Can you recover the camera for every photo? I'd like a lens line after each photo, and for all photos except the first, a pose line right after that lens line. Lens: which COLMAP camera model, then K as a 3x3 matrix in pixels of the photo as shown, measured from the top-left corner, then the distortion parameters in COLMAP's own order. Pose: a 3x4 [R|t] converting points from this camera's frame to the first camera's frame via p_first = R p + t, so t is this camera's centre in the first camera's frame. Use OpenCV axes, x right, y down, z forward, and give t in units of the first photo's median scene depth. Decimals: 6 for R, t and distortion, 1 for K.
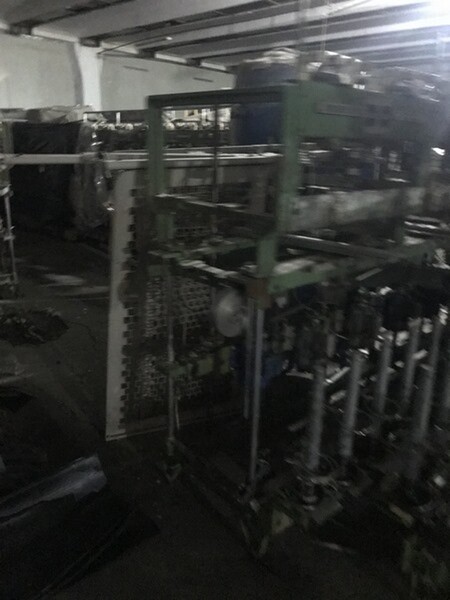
lens RADIAL K [[504.1, 0, 225.0], [0, 504.1, 300.0], [0, 0, 1]] dist [0.024065, -0.005162]
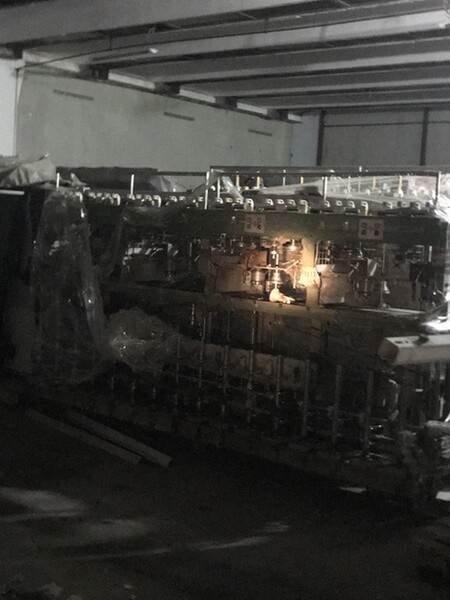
lens RADIAL K [[858.3, 0, 225.0], [0, 858.3, 300.0], [0, 0, 1]] dist [0.192234, -0.814143]
pose [[0.997424, 0.020725, 0.068678, -0.086242], [-0.006630, 0.979893, -0.199412, -0.027767], [-0.071430, 0.198443, 0.977506, 0.058516]]
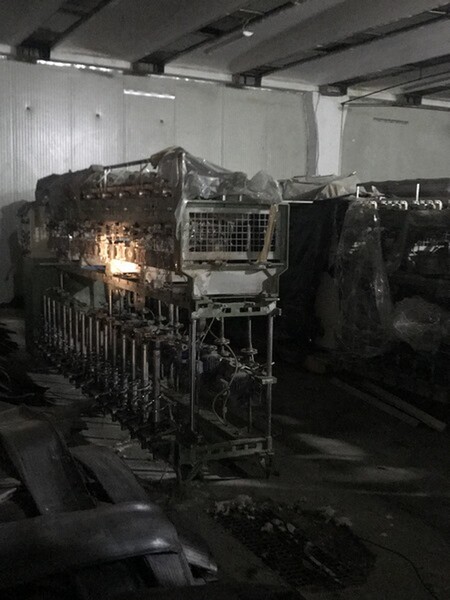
lens RADIAL K [[731.7, 0, 225.0], [0, 731.7, 300.0], [0, 0, 1]] dist [0.148155, -0.510675]
pose [[0.943491, 0.031987, -0.329850, -0.064083], [-0.094406, 0.980032, -0.174999, -0.019947], [0.317665, 0.196250, 0.927672, 0.042502]]
